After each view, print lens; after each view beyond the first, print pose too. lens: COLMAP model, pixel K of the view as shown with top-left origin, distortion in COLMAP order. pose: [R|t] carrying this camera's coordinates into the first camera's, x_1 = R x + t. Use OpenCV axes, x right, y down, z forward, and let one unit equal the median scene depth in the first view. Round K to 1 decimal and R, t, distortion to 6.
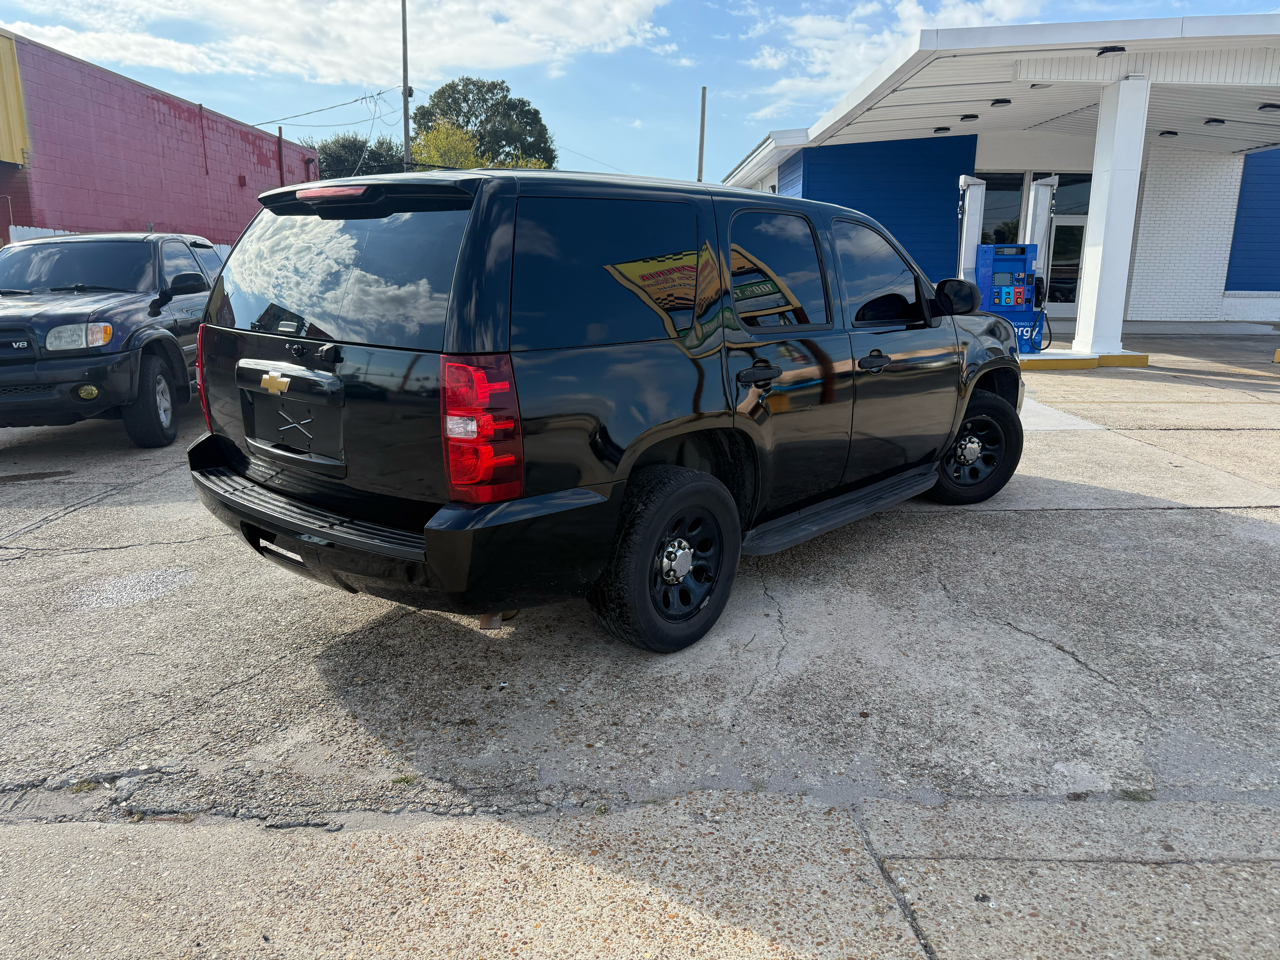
lens RADIAL K [[907.3, 0, 645.6], [0, 907.3, 482.5], [0, 0, 1]] dist [0.023261, -0.030957]
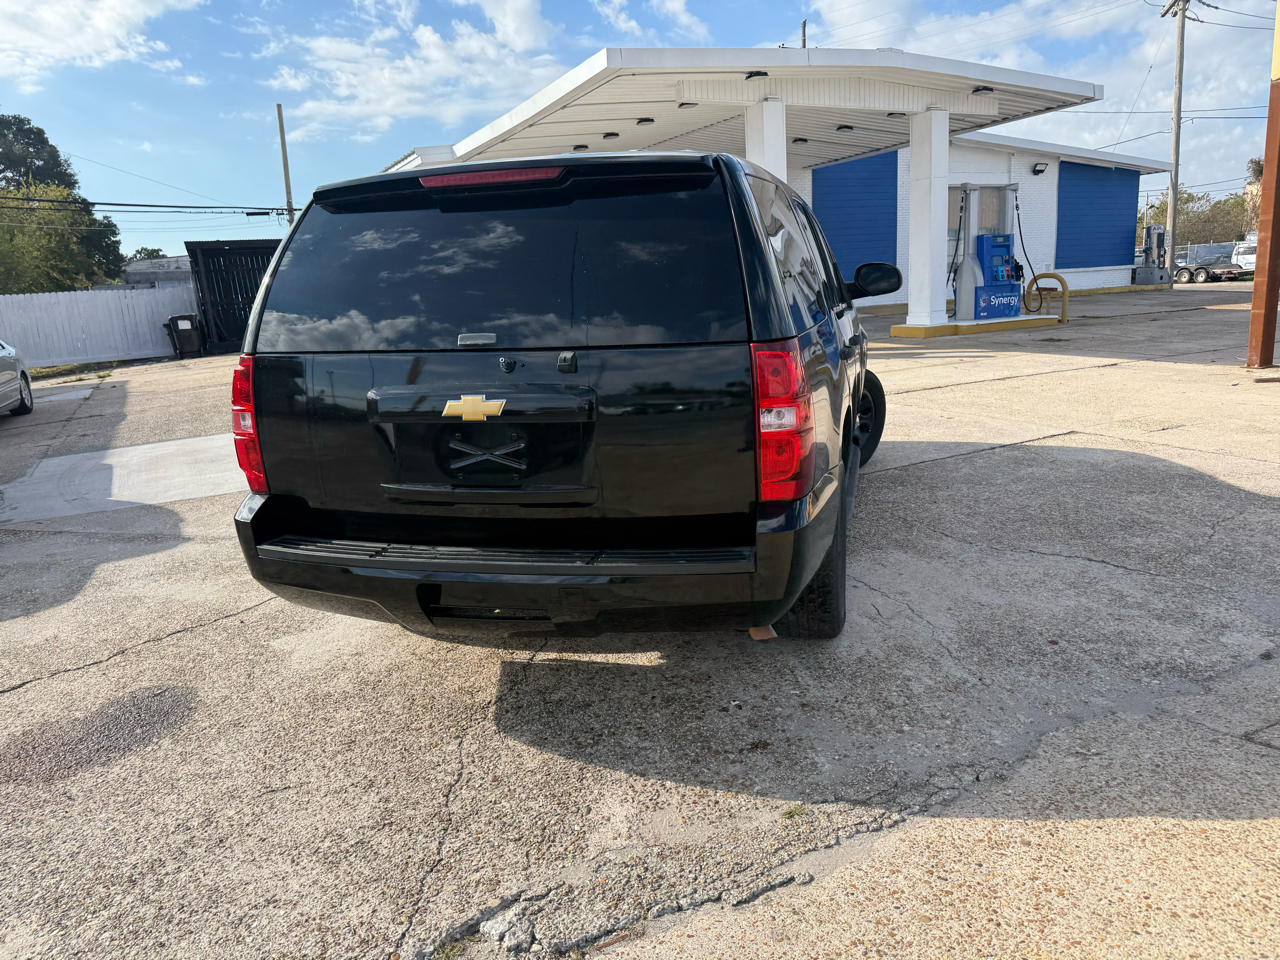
lens RADIAL K [[907.3, 0, 645.1], [0, 907.3, 484.6], [0, 0, 1]] dist [0.023261, -0.030957]
pose [[0.894372, -0.151943, 0.420728, -0.172311], [0.160750, 0.986886, 0.014690, -0.007658], [-0.417443, 0.054494, 0.907068, 0.053212]]
